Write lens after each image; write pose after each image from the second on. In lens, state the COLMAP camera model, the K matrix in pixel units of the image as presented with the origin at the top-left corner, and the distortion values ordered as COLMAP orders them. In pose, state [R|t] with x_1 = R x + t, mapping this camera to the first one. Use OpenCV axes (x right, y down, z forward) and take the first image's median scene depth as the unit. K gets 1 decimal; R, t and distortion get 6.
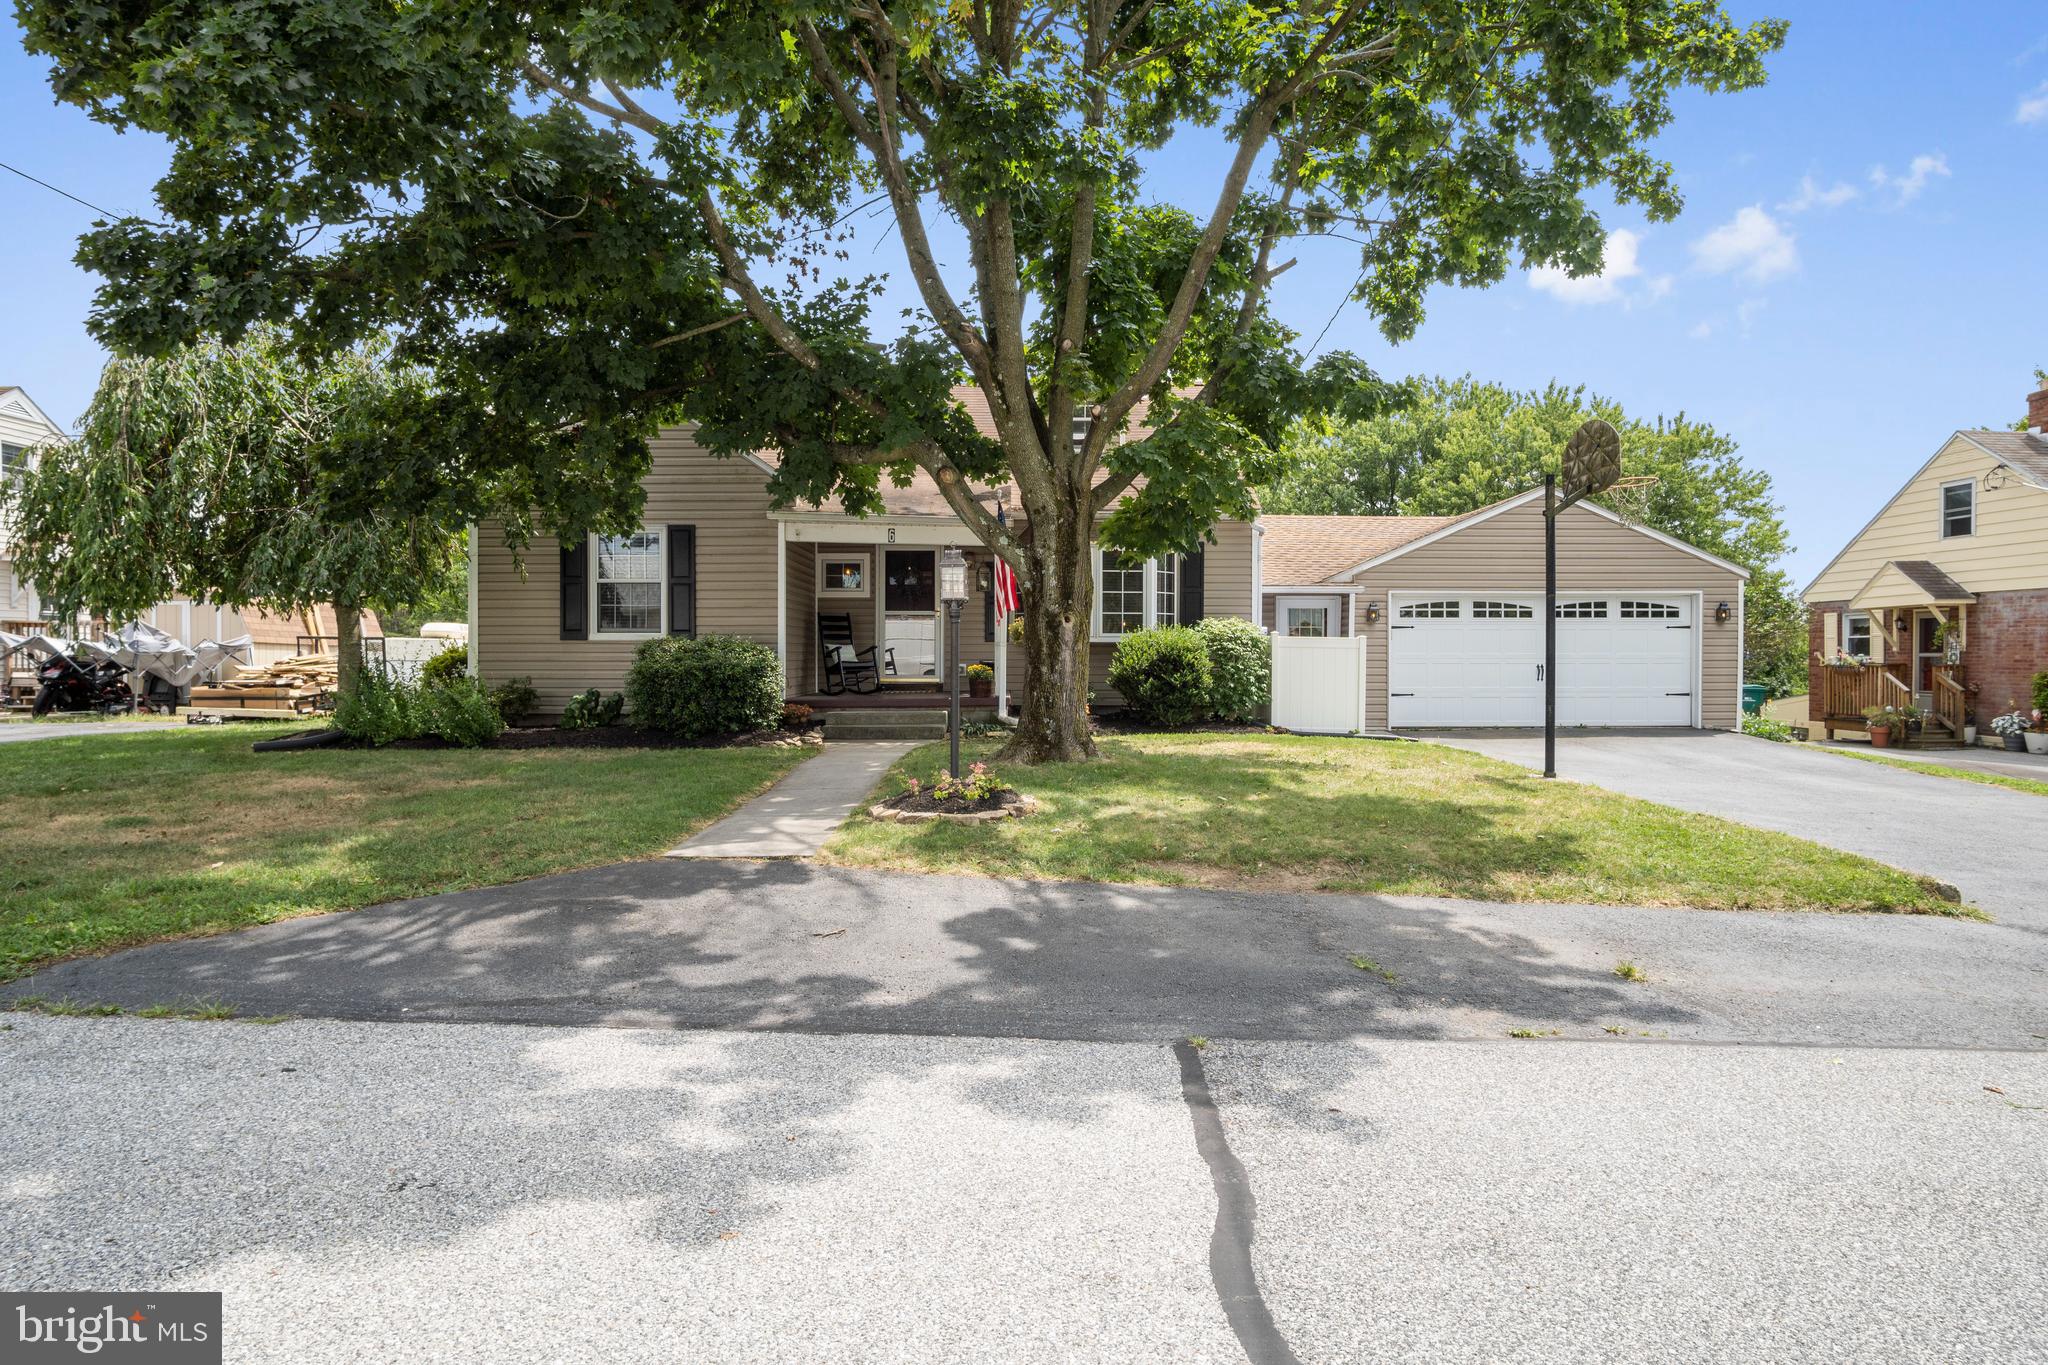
lens RADIAL K [[1049.2, 0, 1052.2], [0, 1049.2, 677.9], [0, 0, 1]] dist [-0.020281, 0.000006]
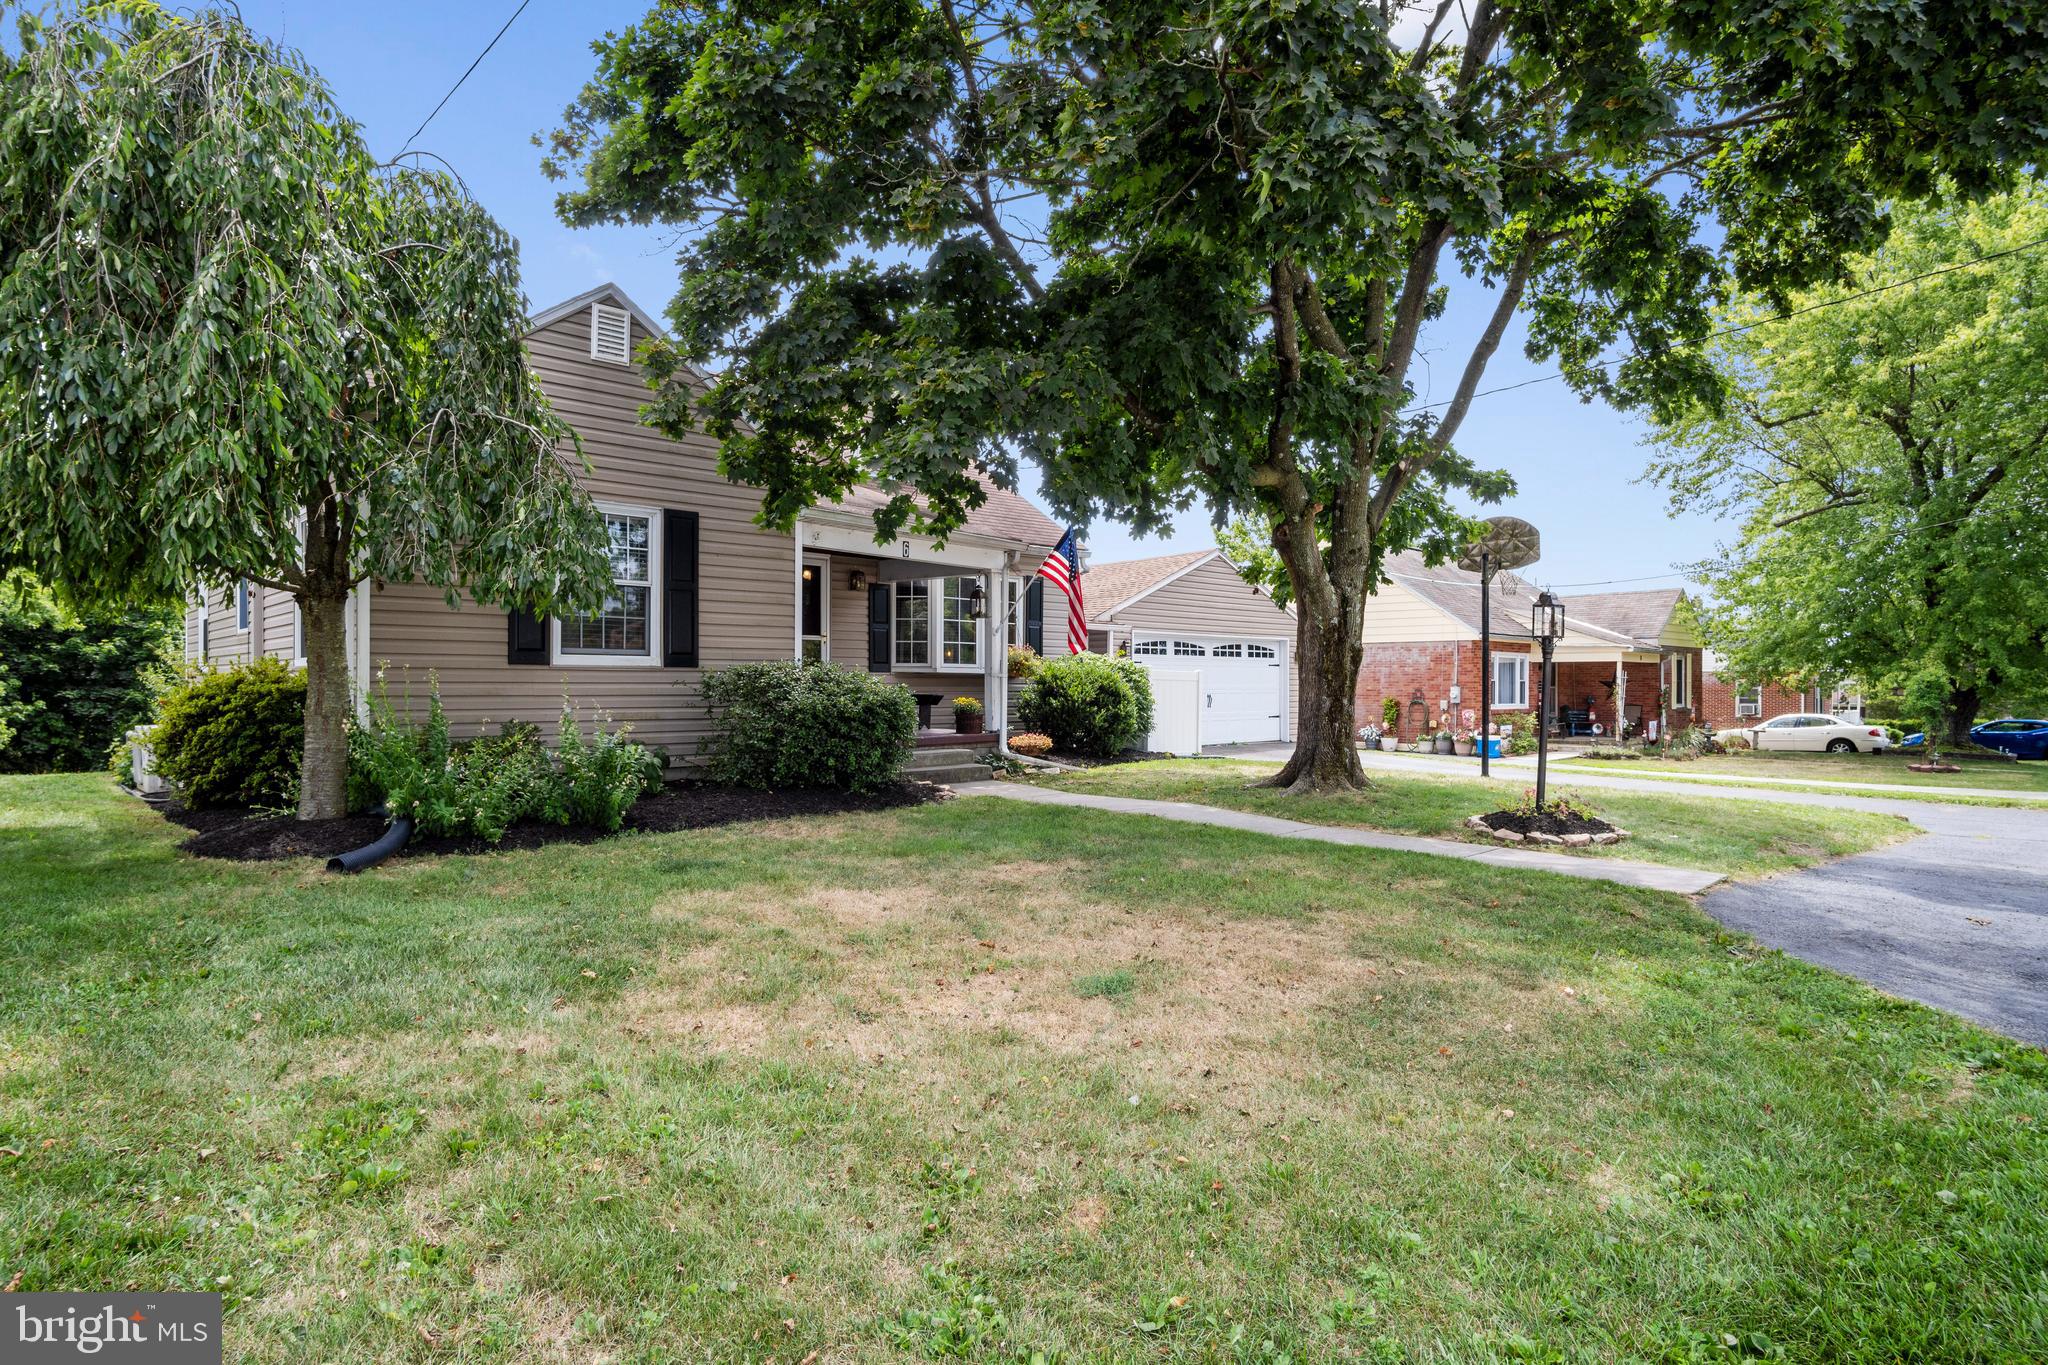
lens RADIAL K [[1038.1, 0, 977.5], [0, 1038.1, 685.3], [0, 0, 1]] dist [-0.002742, -0.000090]
pose [[0.761652, 0.001135, 0.647985, -0.668532], [0.012383, 0.999790, -0.016307, -0.008319], [-0.647868, 0.020444, 0.761479, 0.308983]]
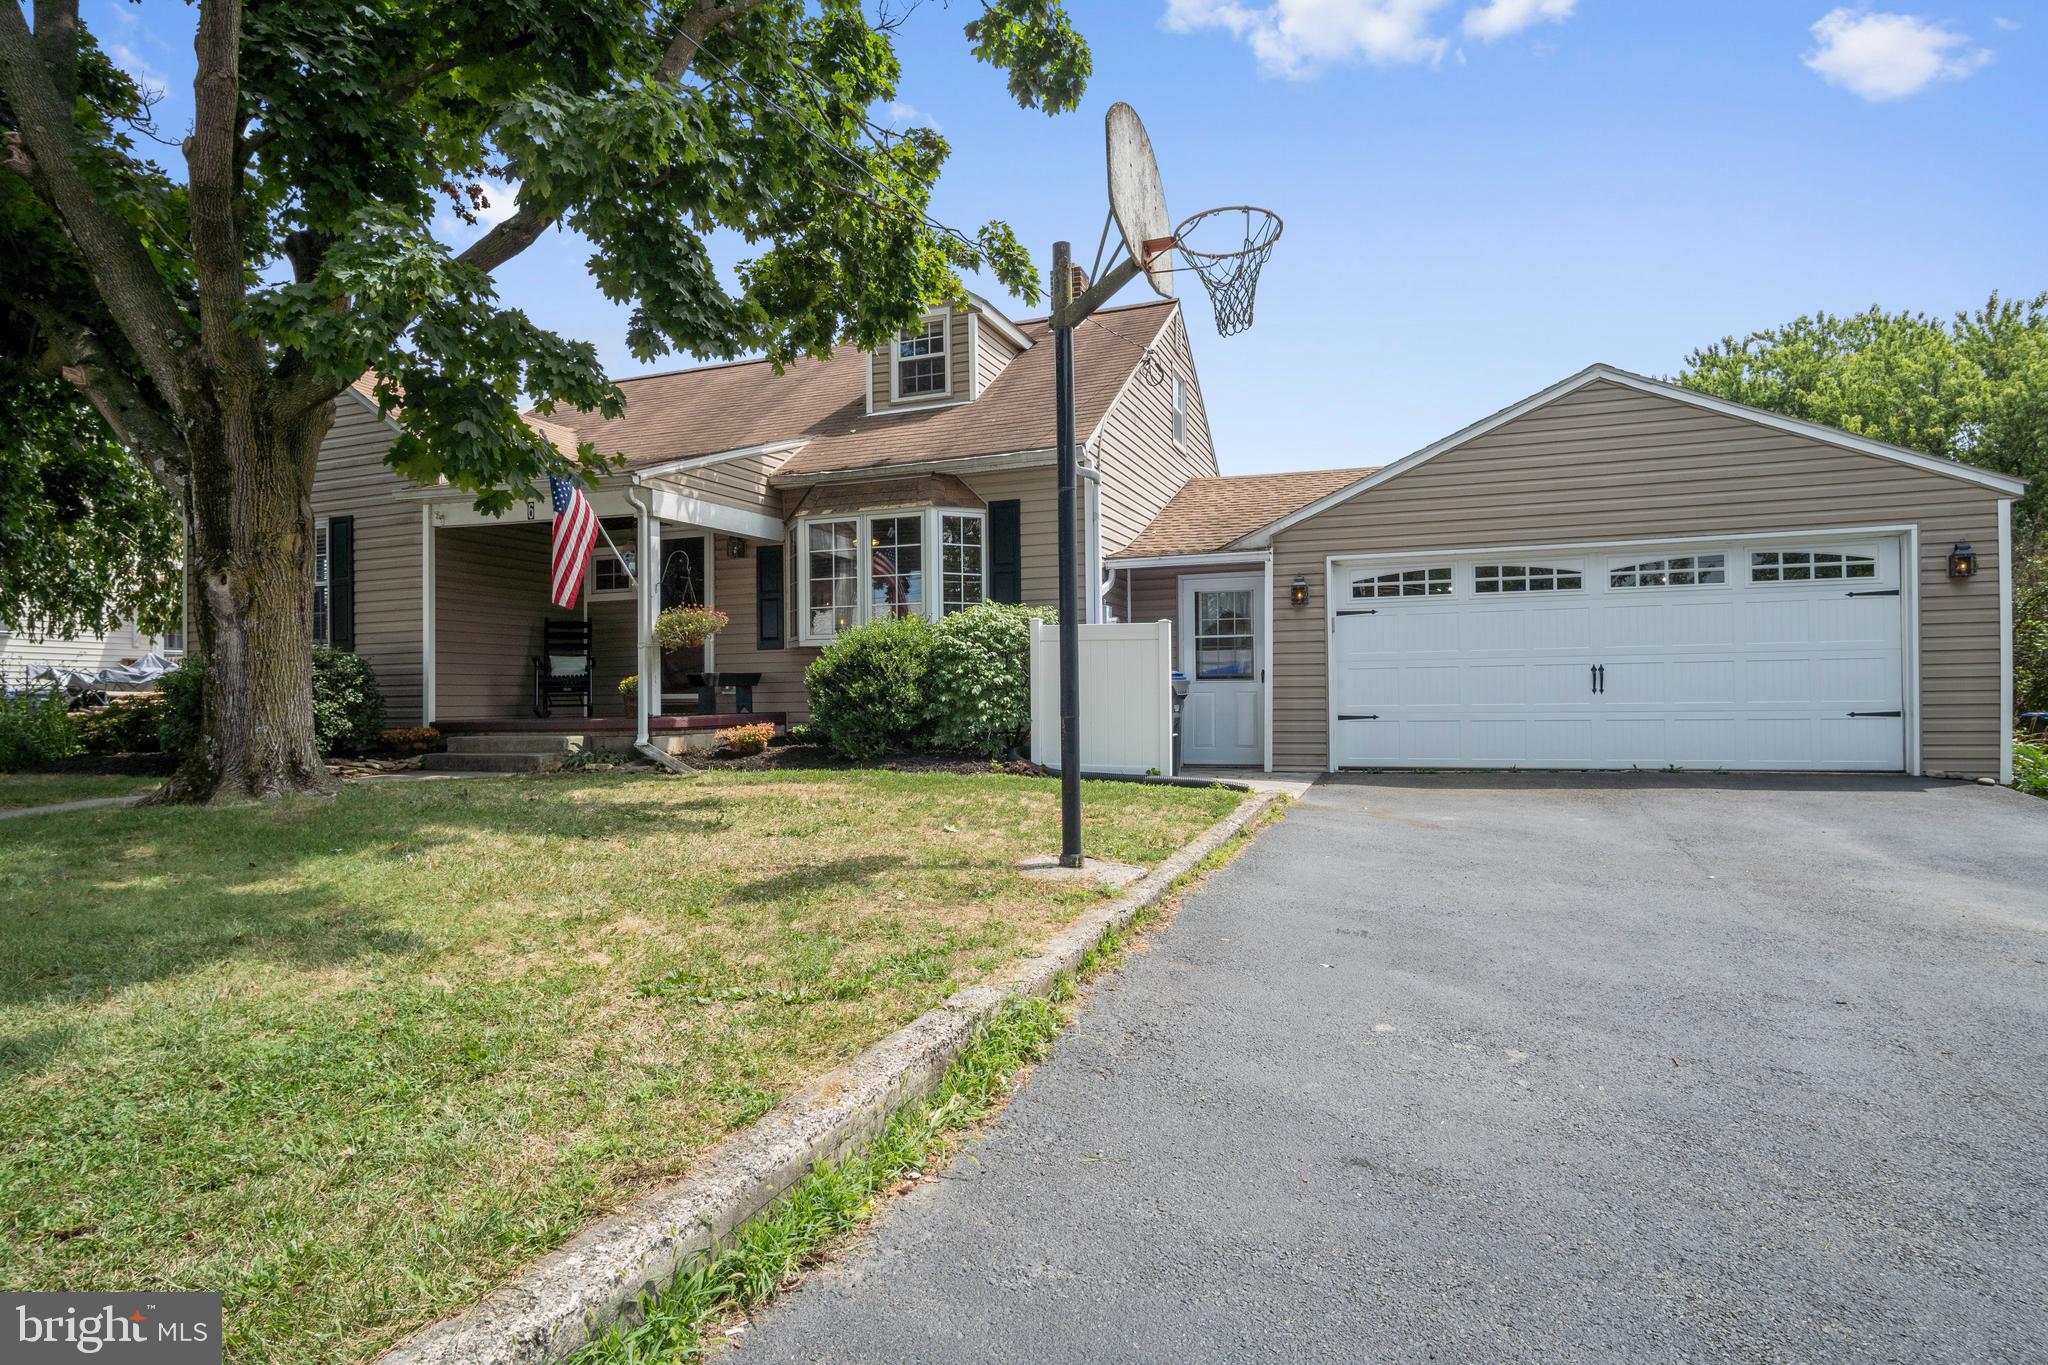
lens RADIAL K [[1060.4, 0, 1055.8], [0, 1060.4, 702.4], [0, 0, 1]] dist [-0.020142, 0.000159]
pose [[0.936211, -0.009563, -0.351309, 0.487755], [0.004243, 0.999864, -0.015911, 0.020975], [0.351413, 0.013405, 0.936124, 0.405052]]
